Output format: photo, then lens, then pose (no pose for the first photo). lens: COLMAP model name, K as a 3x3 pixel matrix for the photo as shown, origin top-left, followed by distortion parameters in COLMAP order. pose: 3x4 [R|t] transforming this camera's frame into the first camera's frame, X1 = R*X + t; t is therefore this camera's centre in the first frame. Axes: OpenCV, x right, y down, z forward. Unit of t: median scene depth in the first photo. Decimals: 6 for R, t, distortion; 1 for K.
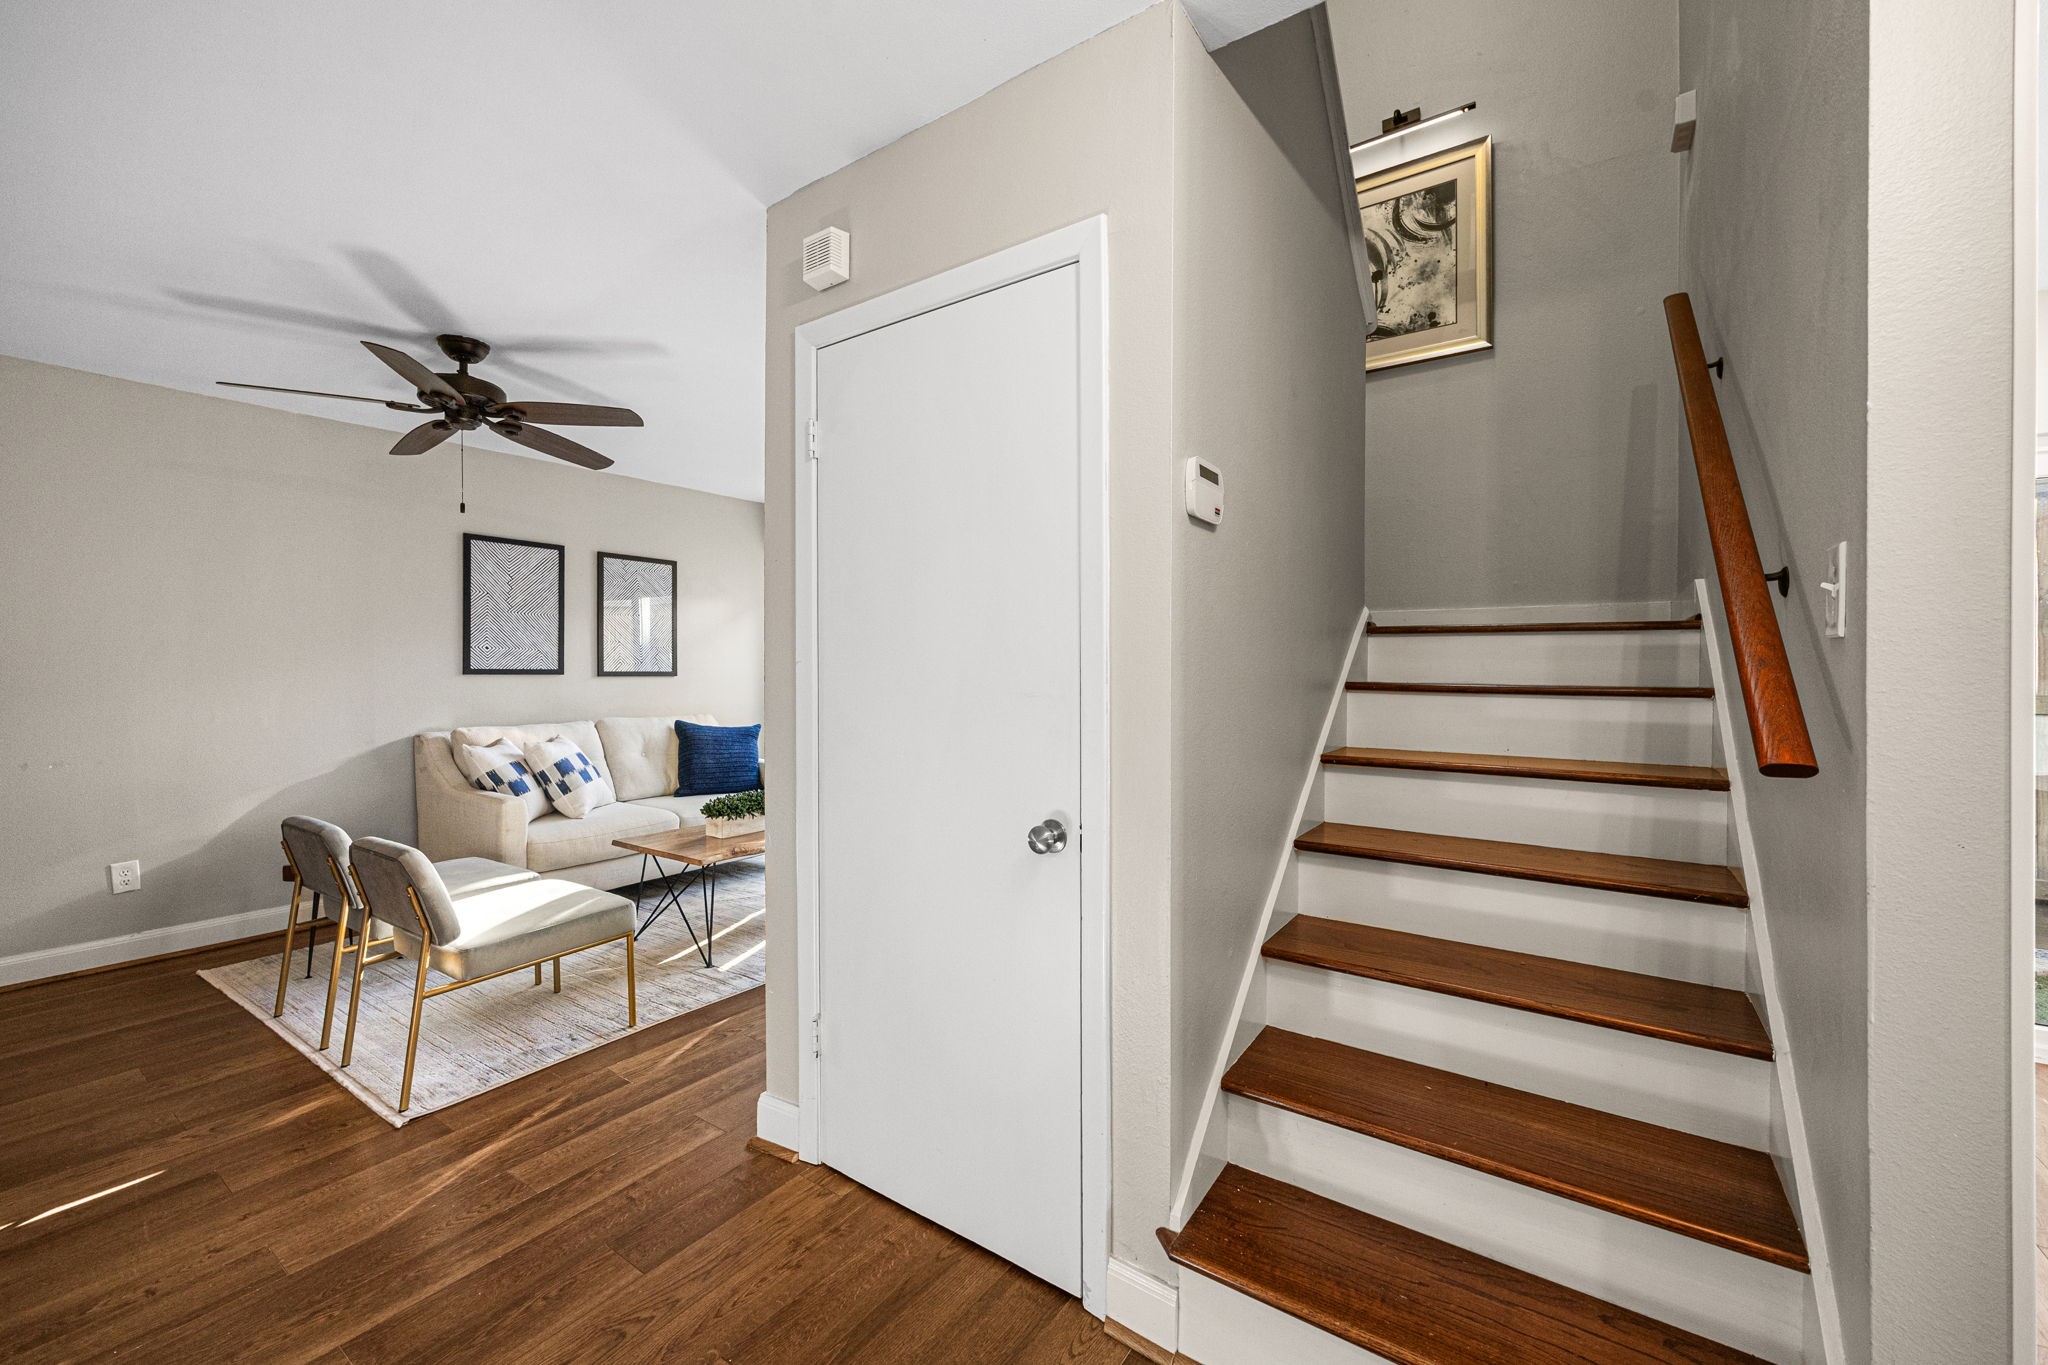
lens RADIAL K [[812.8, 0, 1021.1], [0, 812.8, 675.9], [0, 0, 1]] dist [0.000229, -0.000135]
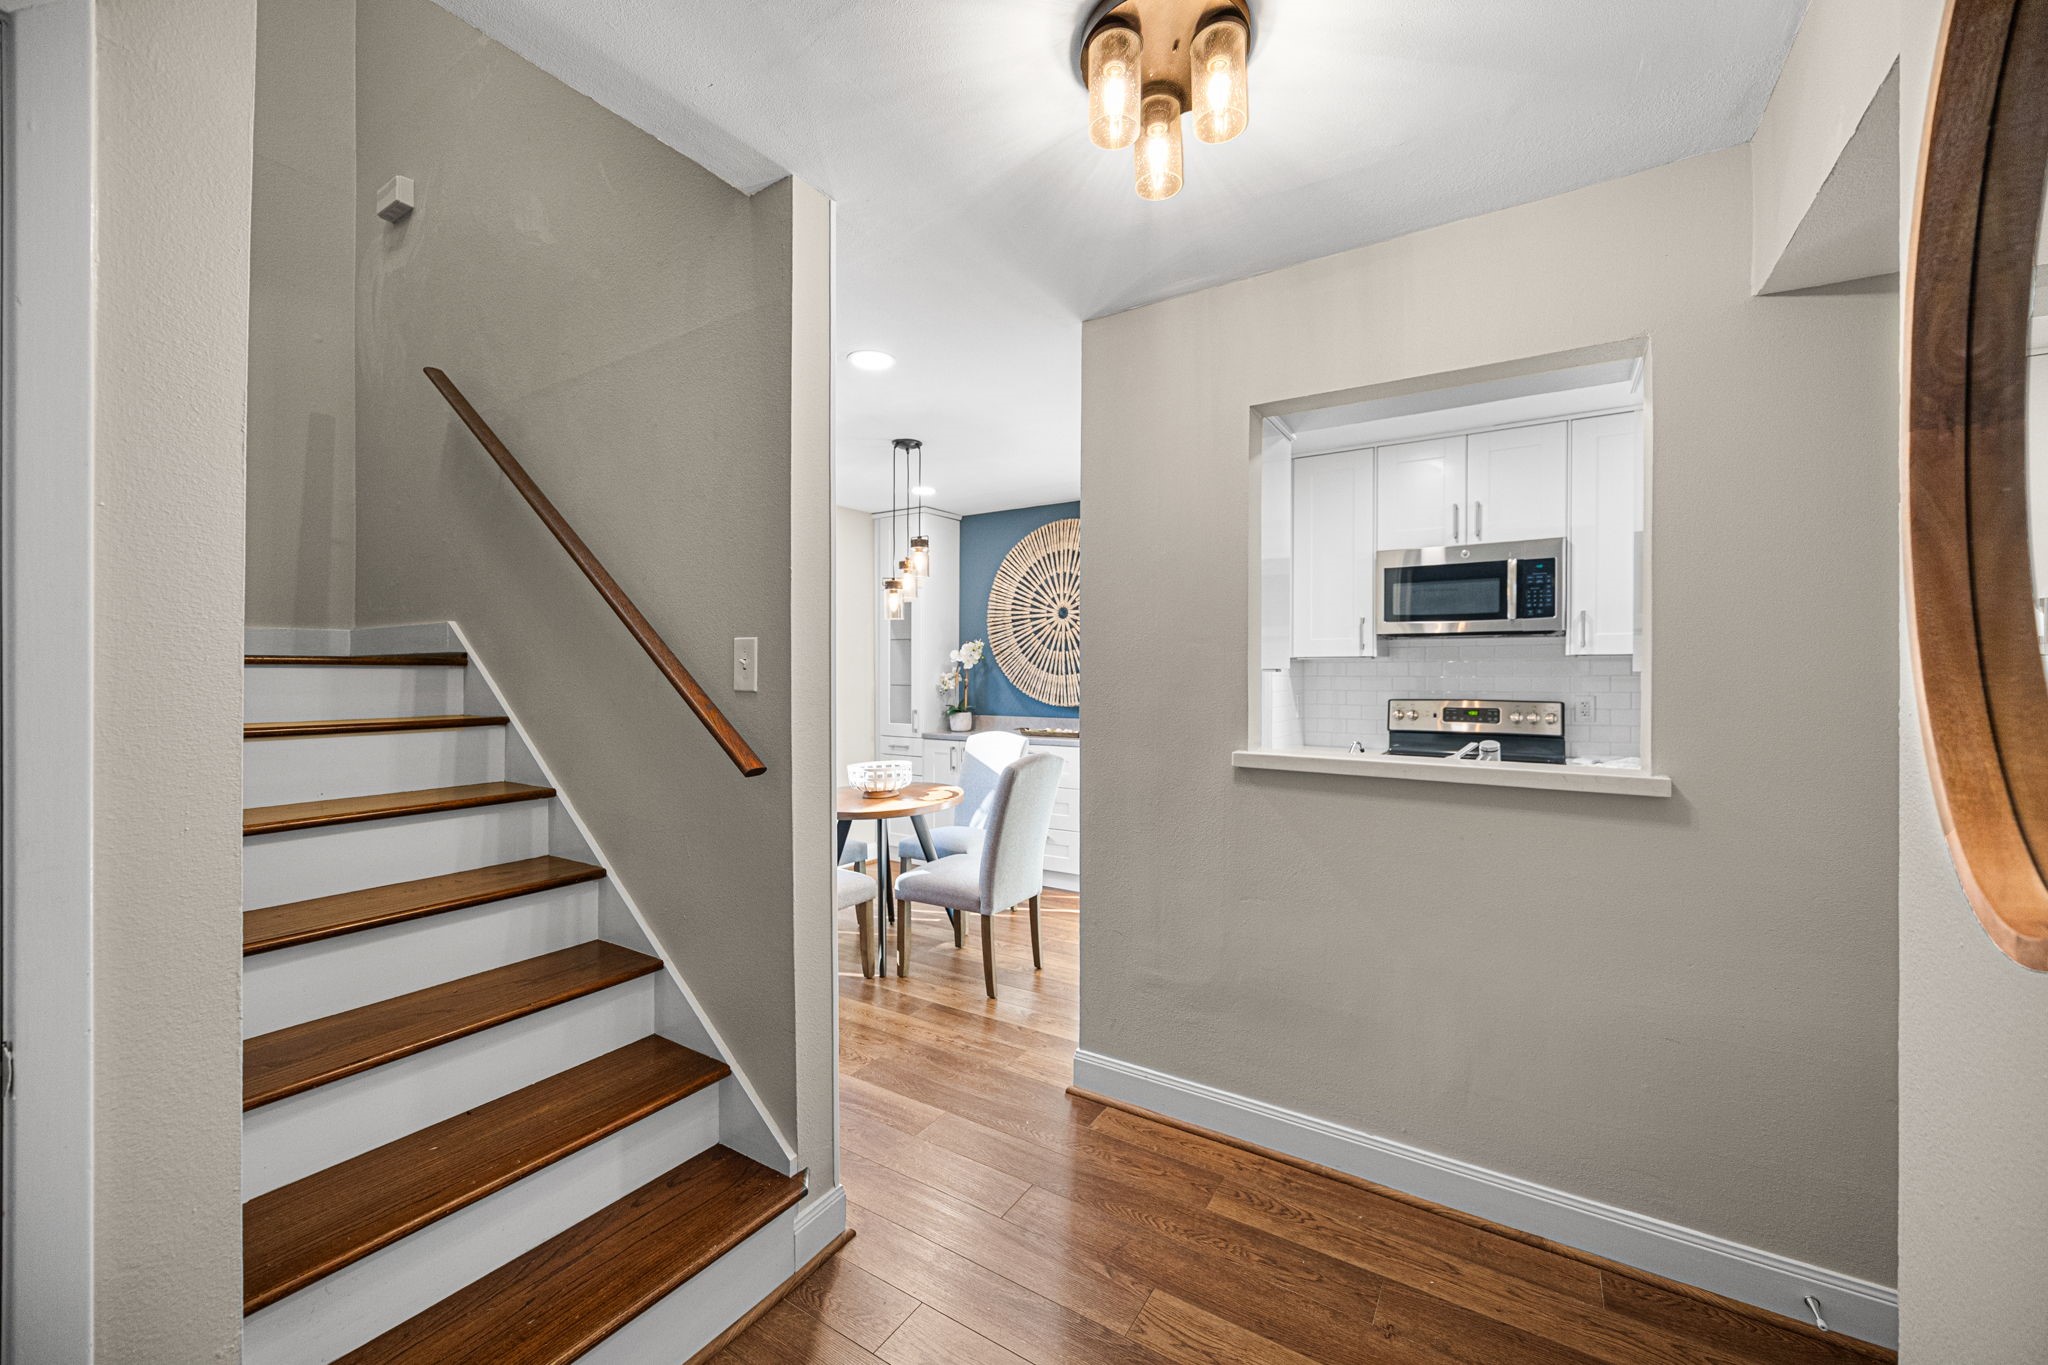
lens RADIAL K [[812.8, 0, 1015.2], [0, 812.8, 674.4], [0, 0, 1]] dist [0.000229, -0.000135]
pose [[-0.036898, -0.006816, 0.999296, -0.522198], [0.011402, 0.999909, 0.007241, -0.063272], [-0.999254, 0.011661, -0.036817, 0.354041]]
